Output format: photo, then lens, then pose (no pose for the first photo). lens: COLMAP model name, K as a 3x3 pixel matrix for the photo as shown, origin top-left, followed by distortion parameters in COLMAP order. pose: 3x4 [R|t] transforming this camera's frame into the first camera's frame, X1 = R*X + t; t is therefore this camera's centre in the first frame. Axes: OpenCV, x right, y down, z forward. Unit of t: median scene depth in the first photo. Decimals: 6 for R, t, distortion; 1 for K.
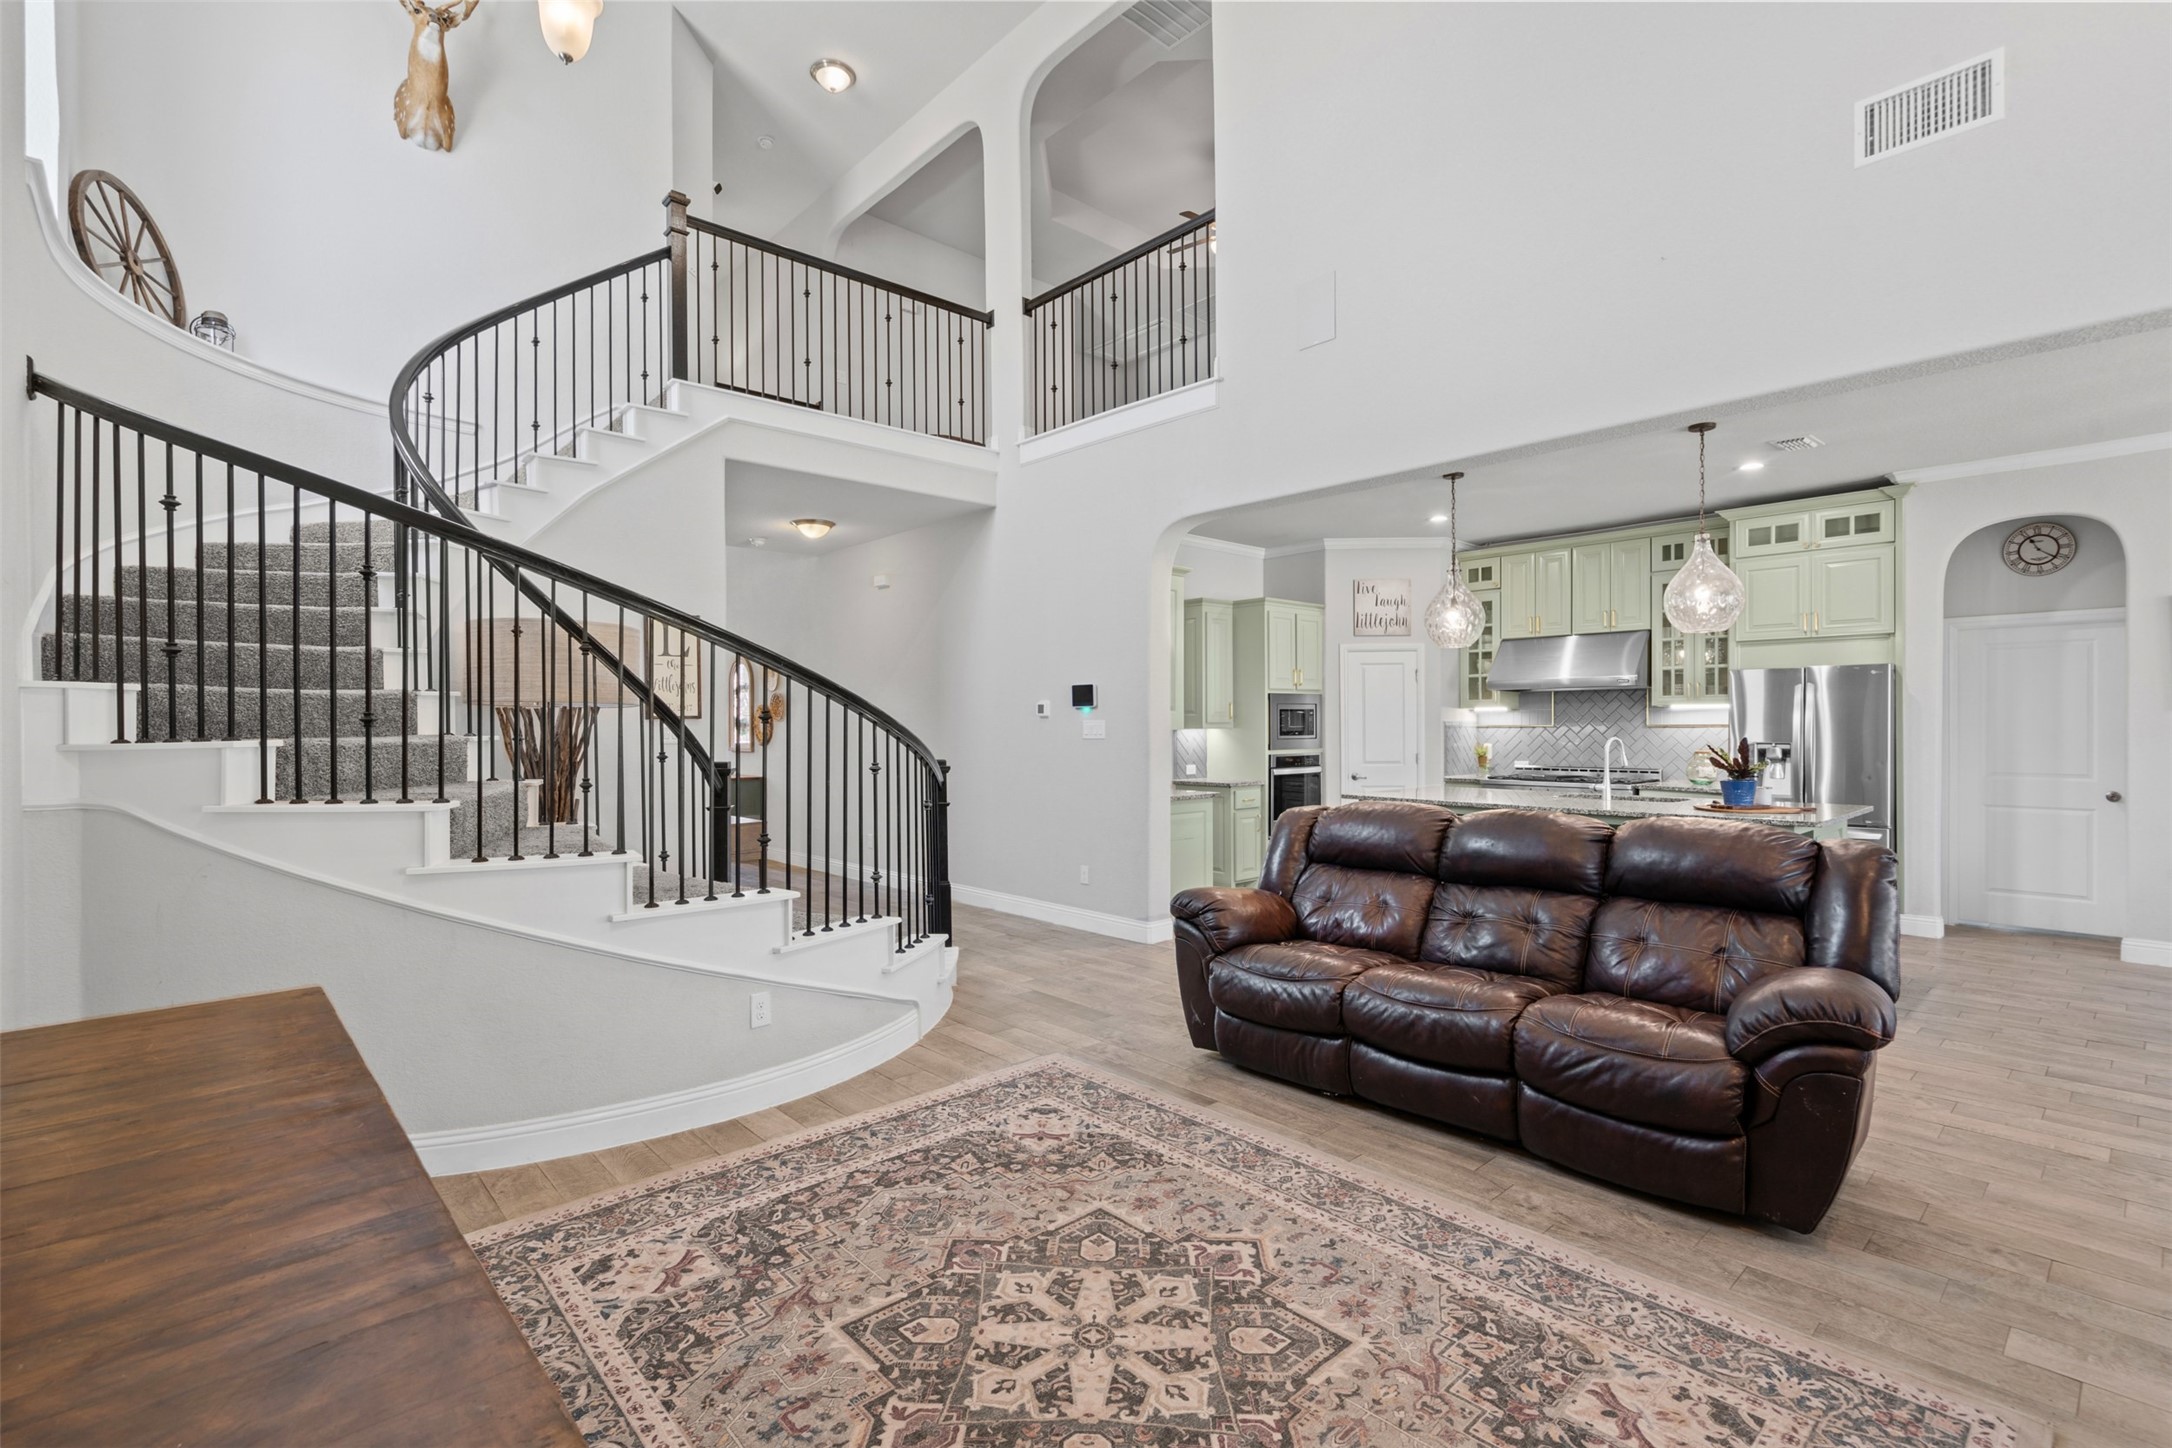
lens RADIAL K [[998.2, 0, 1054.0], [0, 998.2, 715.8], [0, 0, 1]] dist [-0.005994, 0.005101]
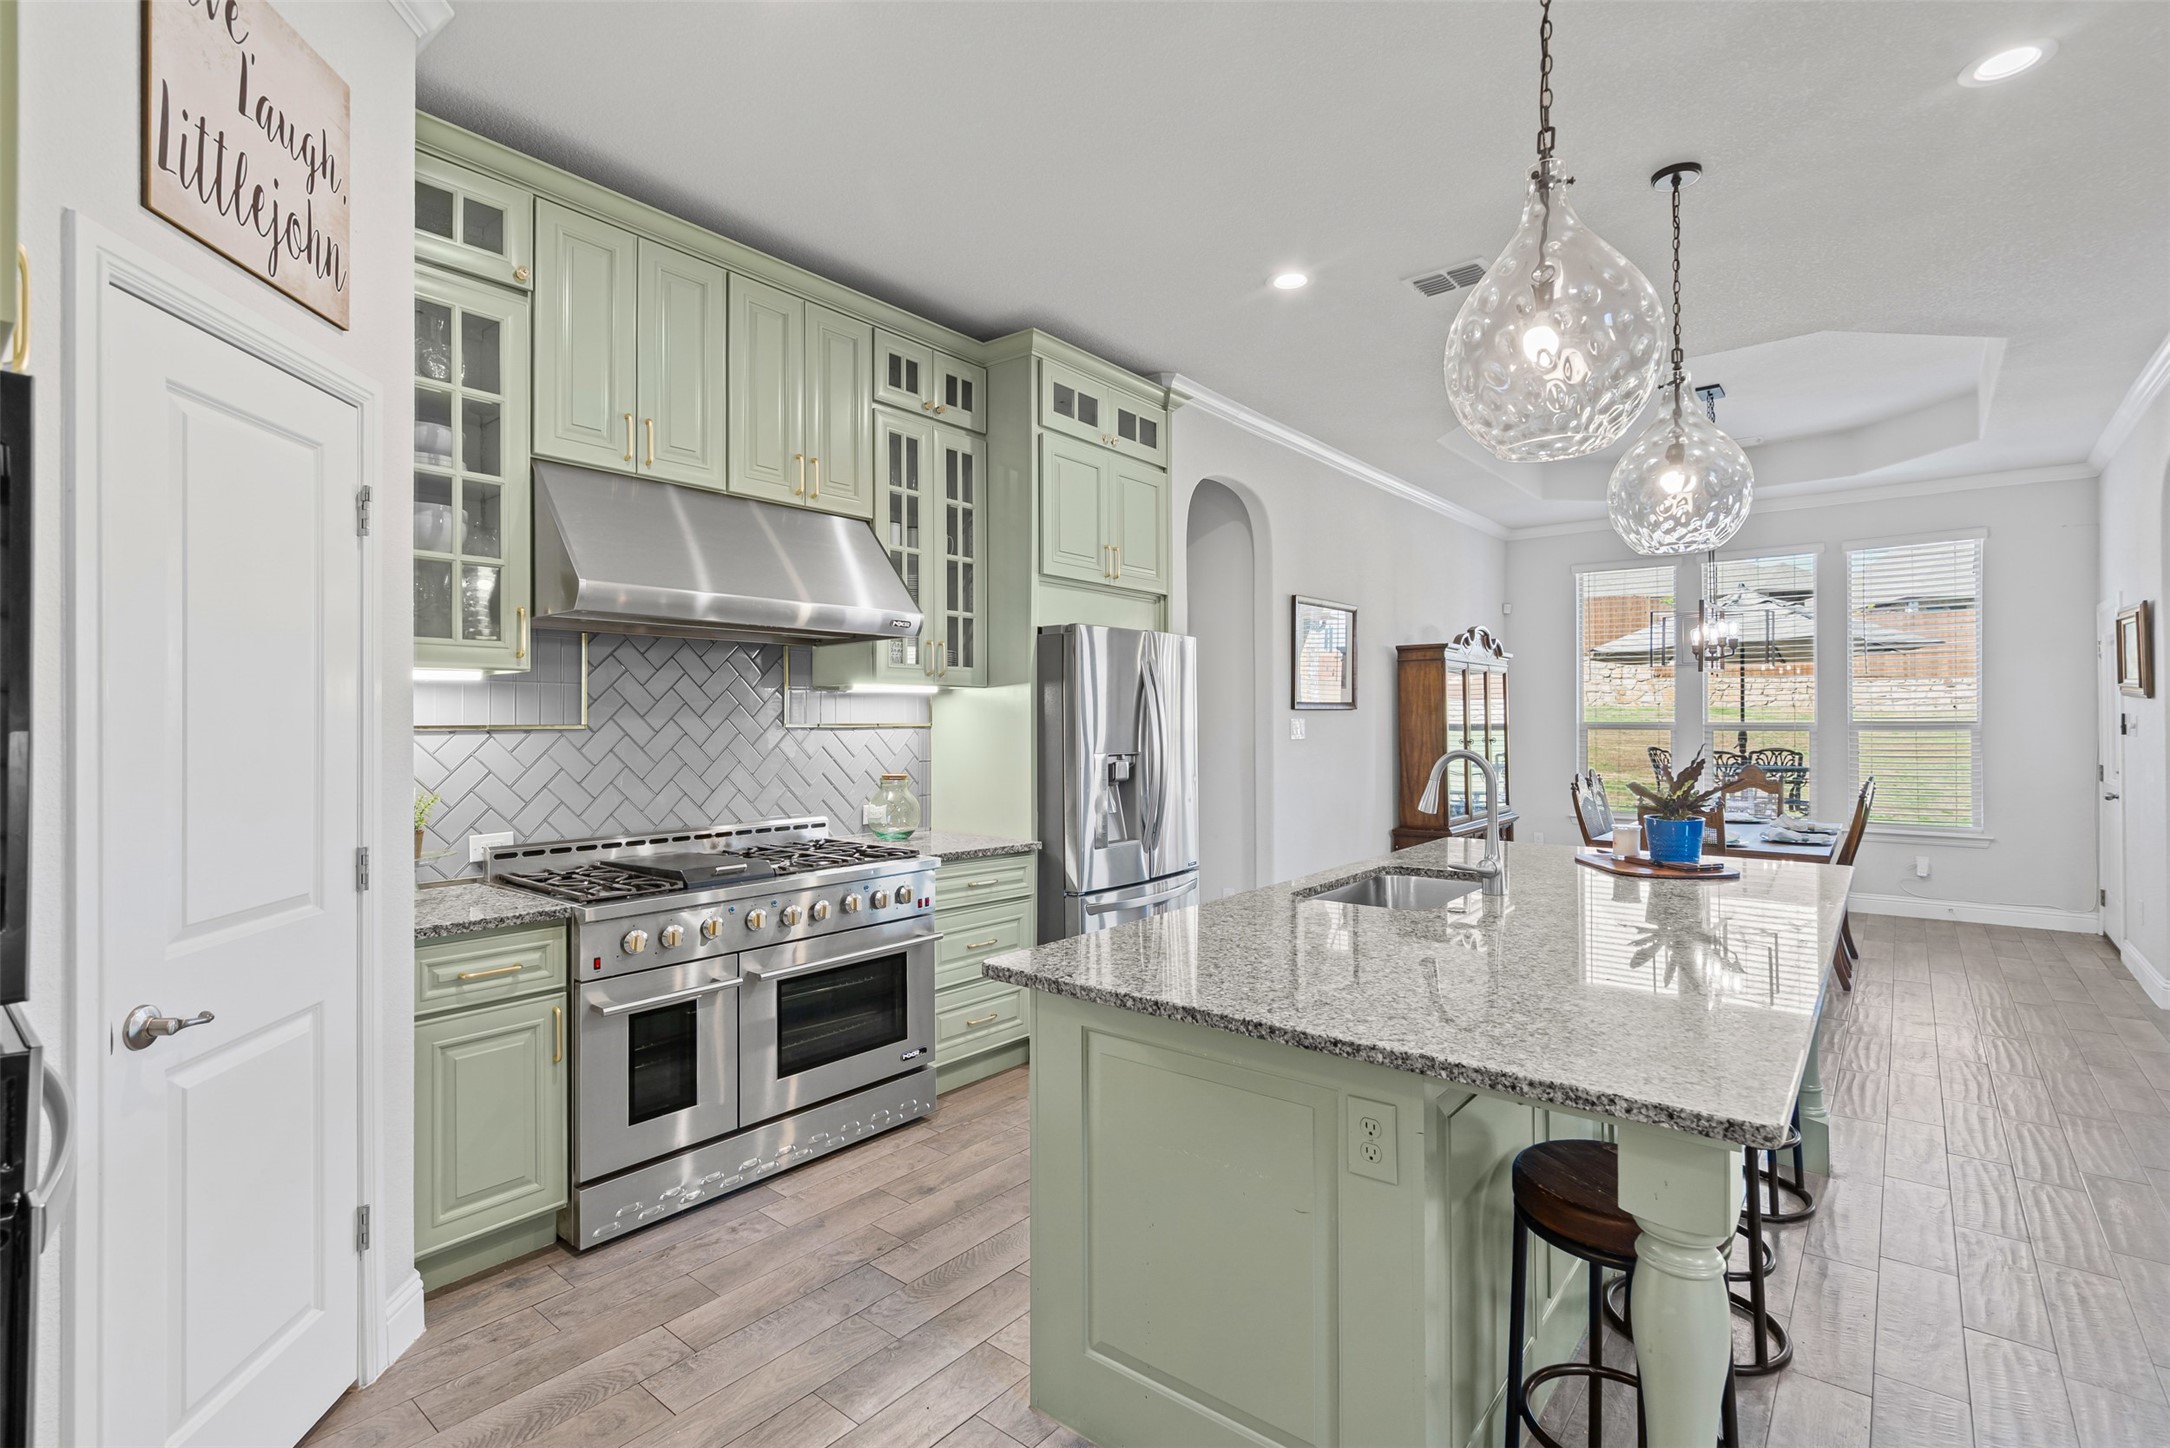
lens RADIAL K [[997.3, 0, 1097.0], [0, 997.3, 726.5], [0, 0, 1]] dist [-0.005994, 0.005101]
pose [[-0.181398, -0.005893, 0.983392, 0.259779], [-0.004623, 0.999976, 0.005140, 0.018580], [-0.983399, -0.003613, -0.181421, 2.242783]]
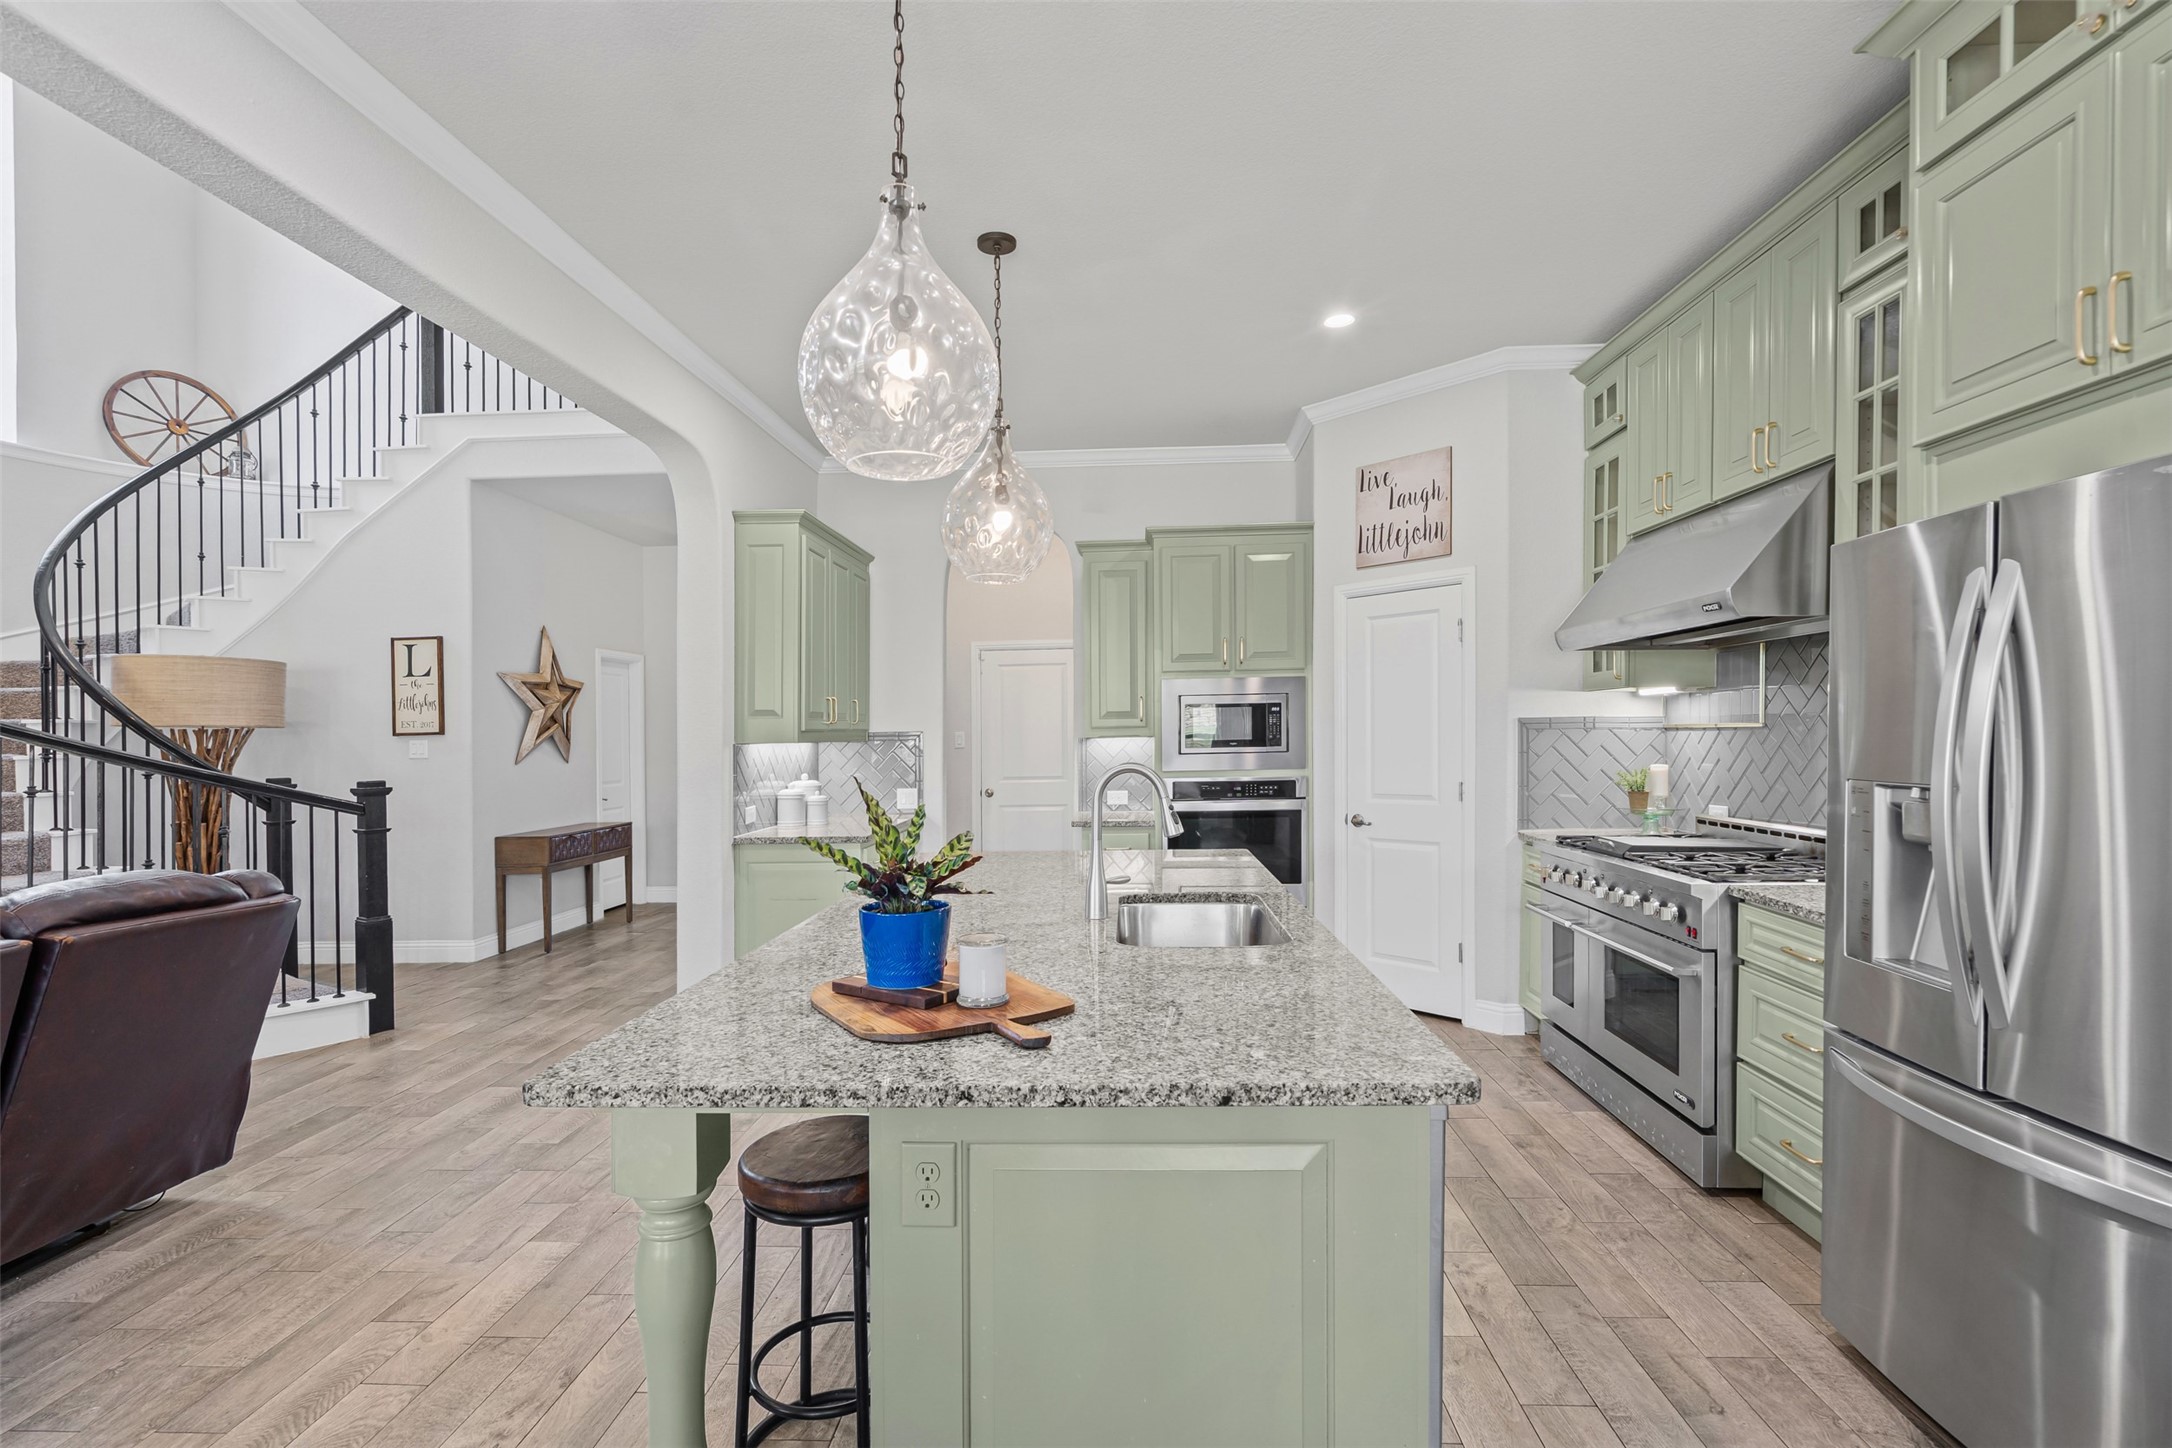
lens RADIAL K [[998.2, 0, 1070.2], [0, 998.2, 722.6], [0, 0, 1]] dist [-0.005994, 0.005101]
pose [[0.718543, -0.017883, -0.695253, 1.480582], [0.020134, 0.999785, -0.004908, 0.014758], [0.695191, -0.010471, 0.718749, 1.252717]]
